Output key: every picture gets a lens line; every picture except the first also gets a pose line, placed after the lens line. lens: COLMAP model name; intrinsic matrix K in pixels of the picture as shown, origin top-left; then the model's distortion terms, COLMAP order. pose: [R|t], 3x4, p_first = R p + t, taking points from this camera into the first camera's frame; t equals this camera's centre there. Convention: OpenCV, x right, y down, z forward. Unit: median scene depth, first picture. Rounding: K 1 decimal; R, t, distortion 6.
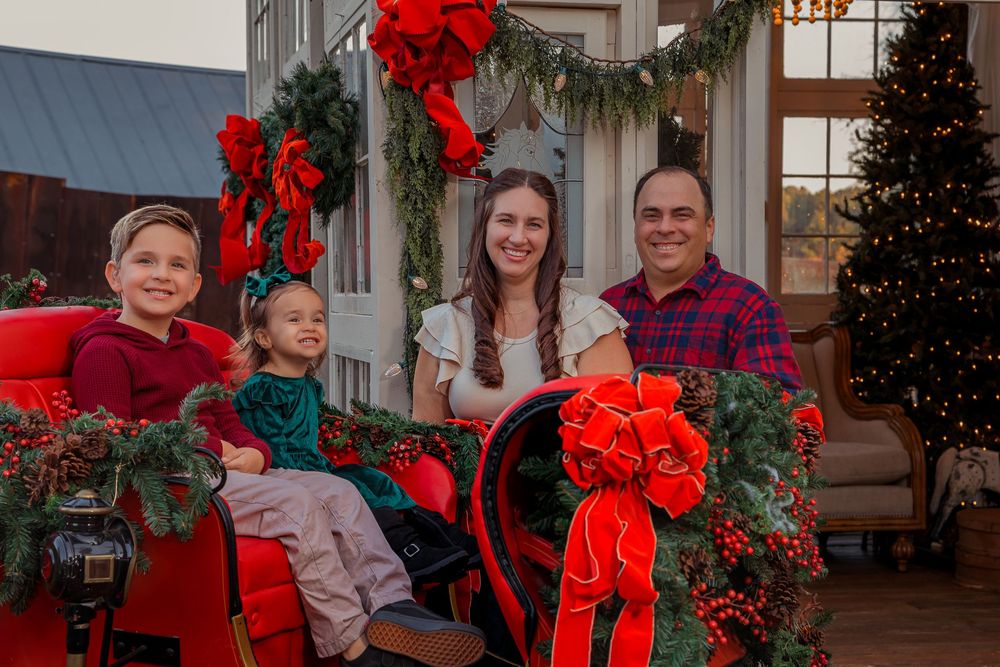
lens RADIAL K [[1722.5, 0, 497.7], [0, 1722.5, 316.2], [0, 0, 1]] dist [0.237497, 0.000000]
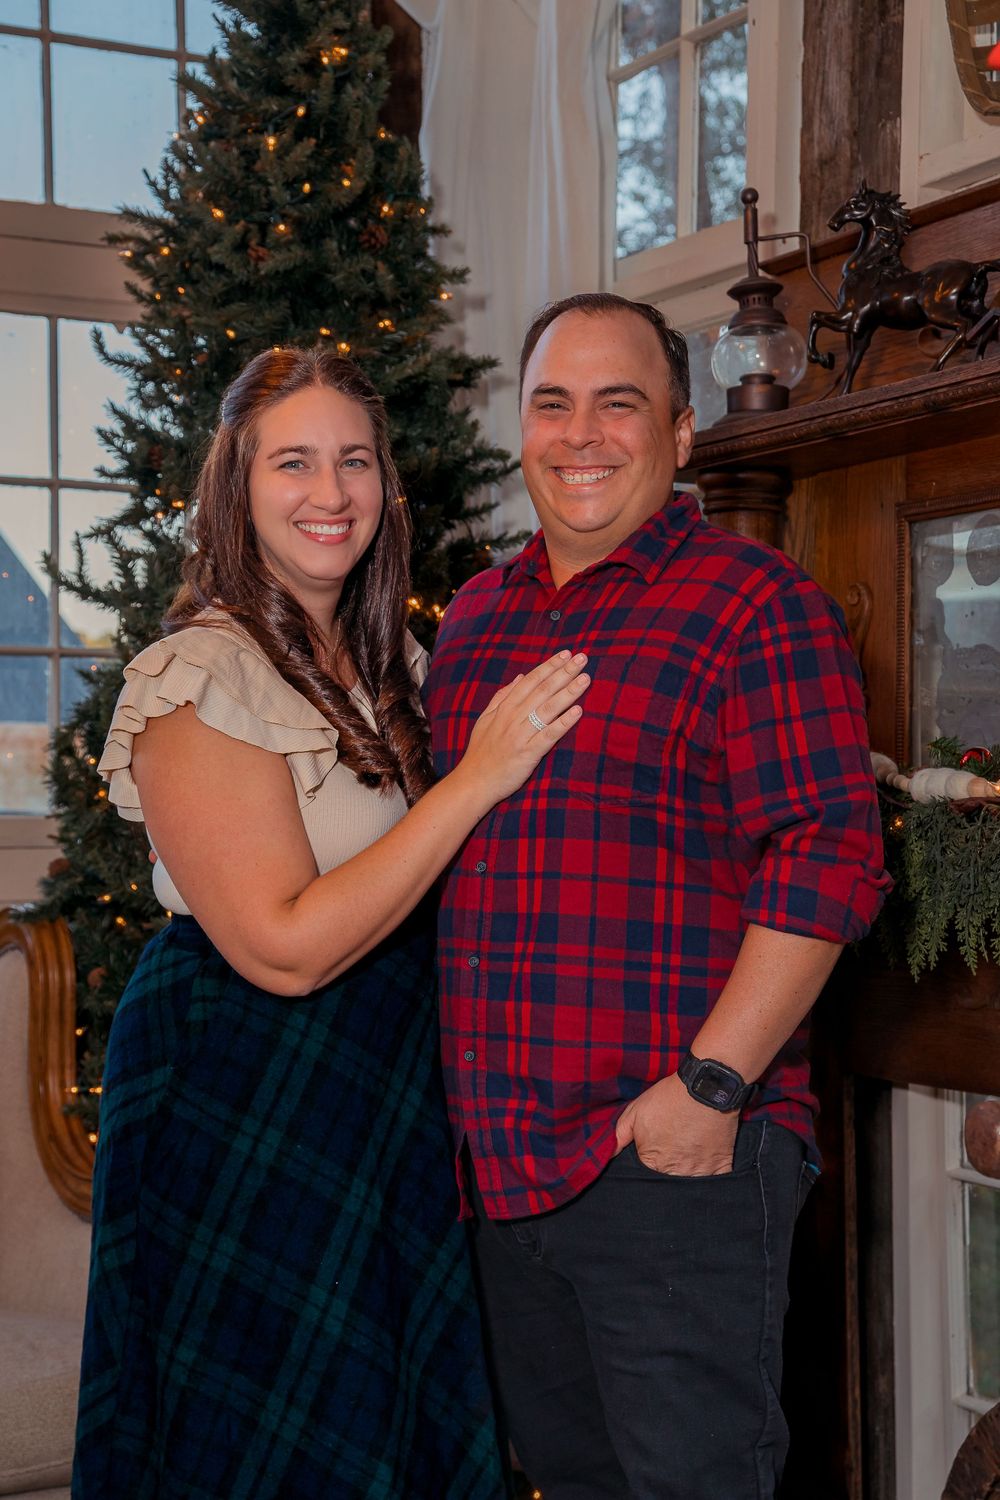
lens RADIAL K [[2583.8, 0, 521.1], [0, 2583.8, 777.9], [0, 0, 1]] dist [0.237497, 0.000000]
pose [[0.970607, -0.005235, 0.240614, 0.167813], [0.009486, 0.999819, -0.016512, -0.012168], [-0.240484, 0.018309, 0.970480, 0.506863]]
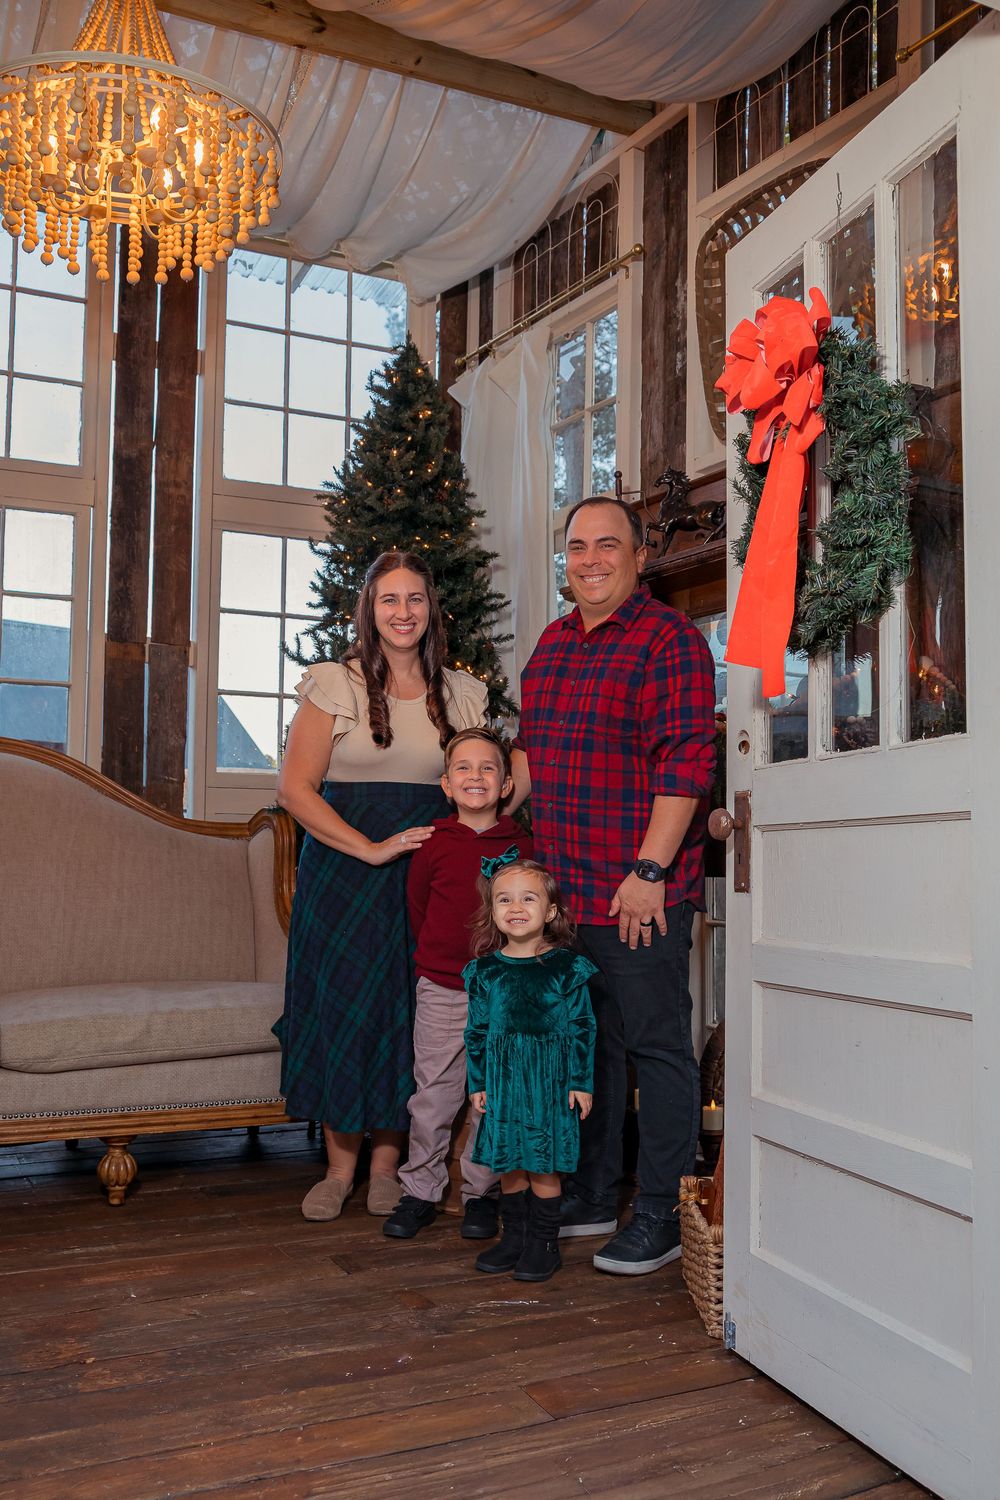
lens RADIAL K [[1438.8, 0, 504.8], [0, 1438.8, 750.6], [0, 0, 1]] dist [-0.019350, 0.000000]
pose [[0.966602, 0.020309, 0.255477, 0.137748], [-0.000245, 0.996928, -0.078322, 0.026424], [-0.256283, 0.075644, 0.963637, 0.430456]]
